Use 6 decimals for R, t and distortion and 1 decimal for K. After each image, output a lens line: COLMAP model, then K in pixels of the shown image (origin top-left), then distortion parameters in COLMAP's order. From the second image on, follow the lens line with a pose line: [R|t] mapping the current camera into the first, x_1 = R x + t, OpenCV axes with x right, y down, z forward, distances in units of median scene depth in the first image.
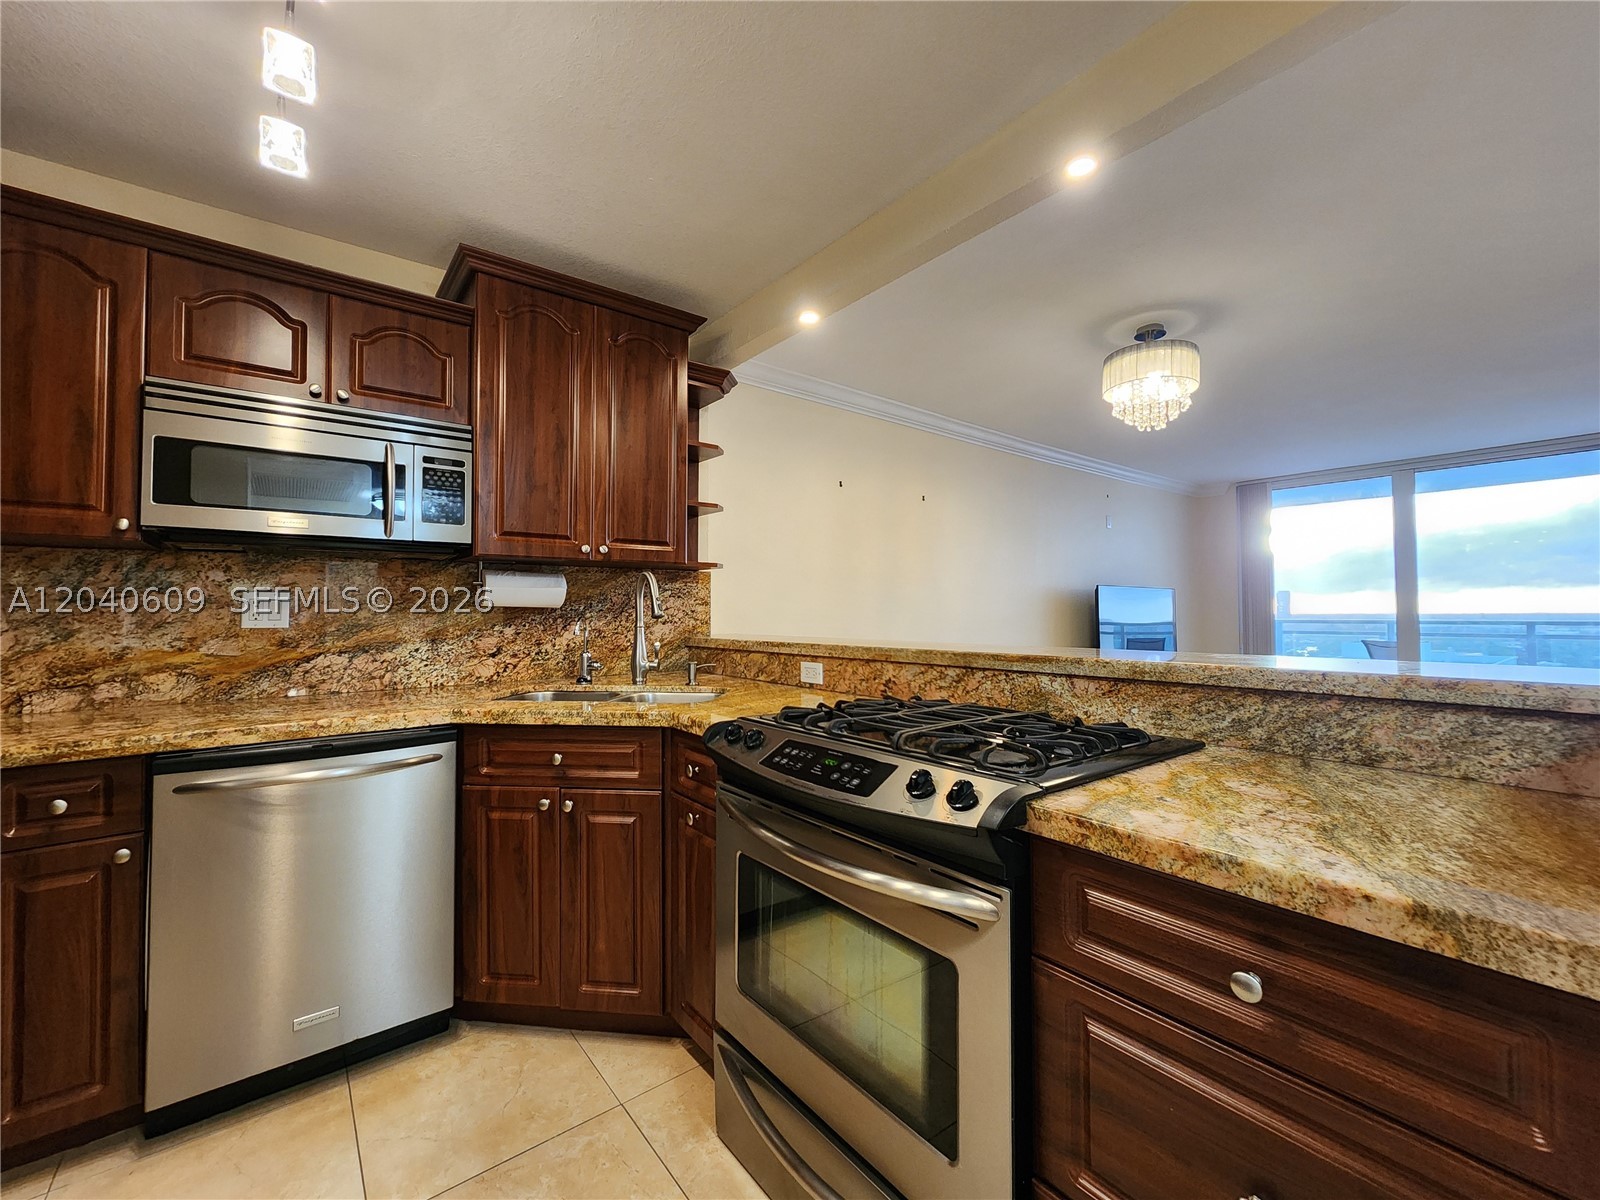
lens RADIAL K [[663.5, 0, 807.9], [0, 663.5, 608.3], [0, 0, 1]] dist [0.000490, 0.000069]
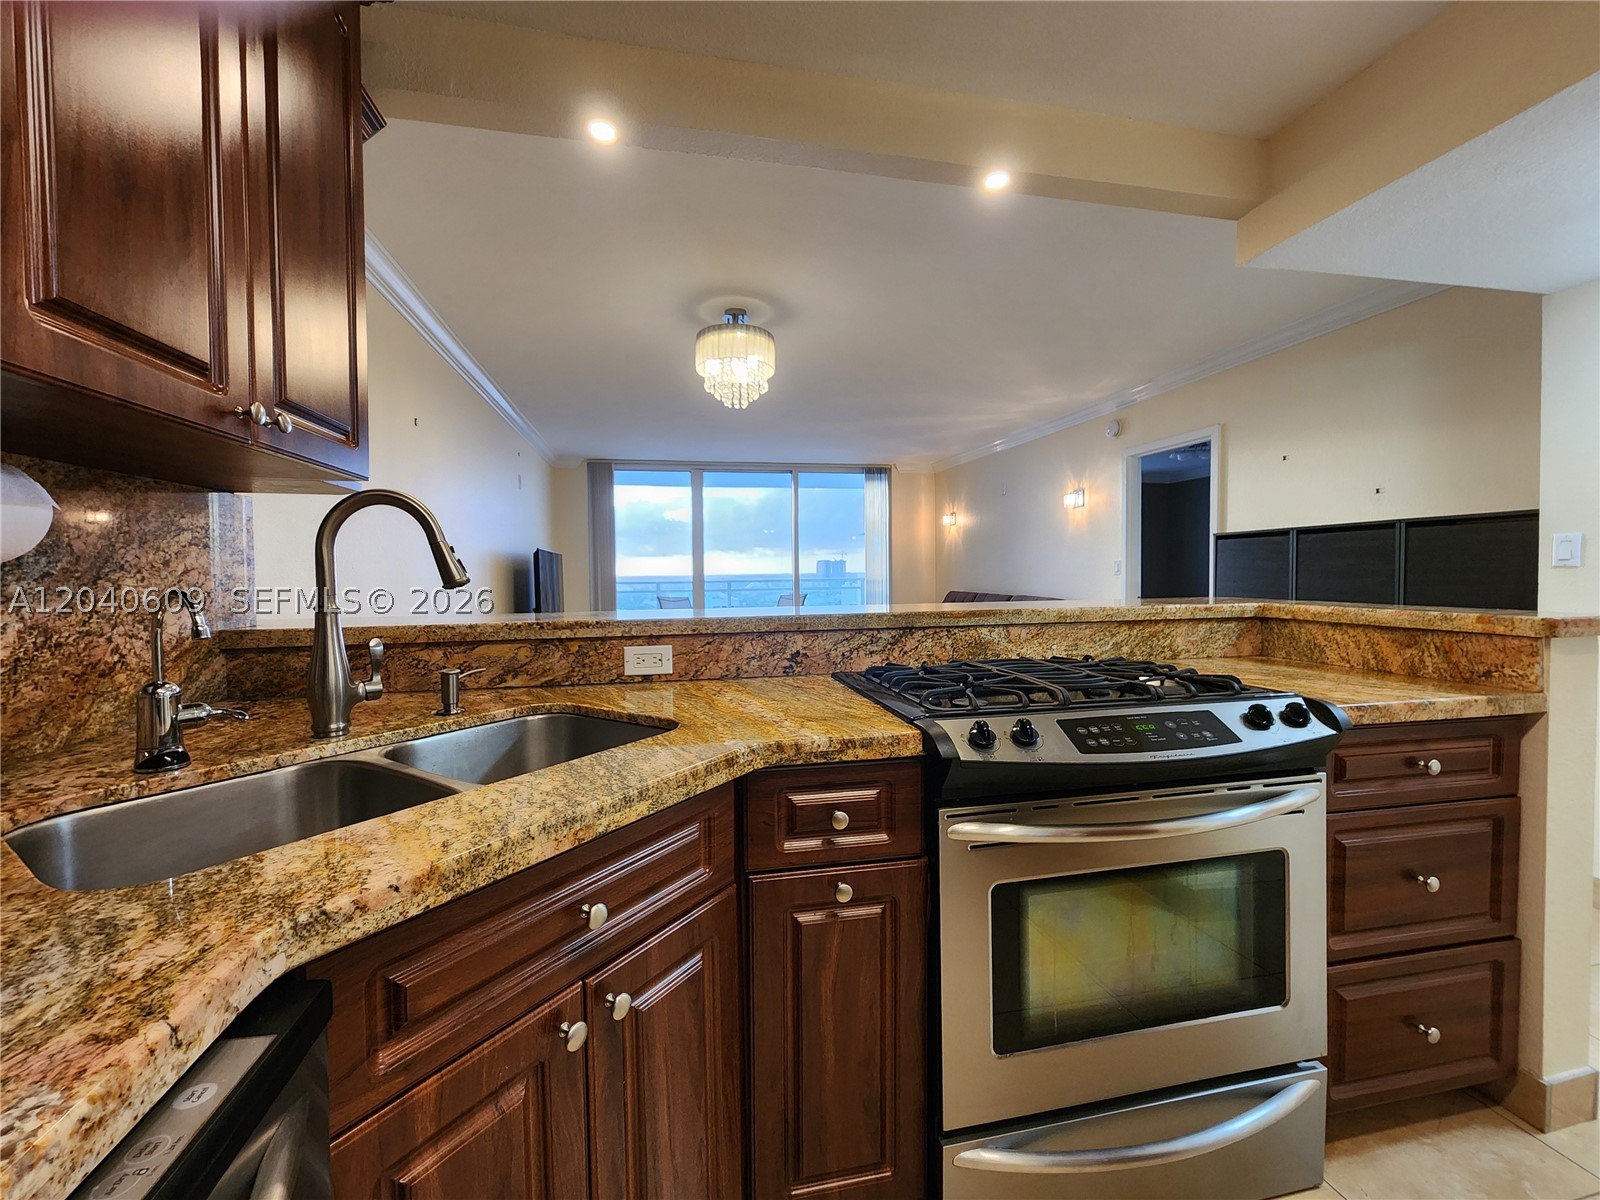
lens RADIAL K [[663.5, 0, 796.3], [0, 663.5, 601.9], [0, 0, 1]] dist [0.000490, 0.000069]
pose [[0.446589, -0.044256, 0.893644, -0.598726], [0.003596, 0.998857, 0.047669, 0.002417], [-0.894732, -0.018075, 0.446238, 0.592740]]
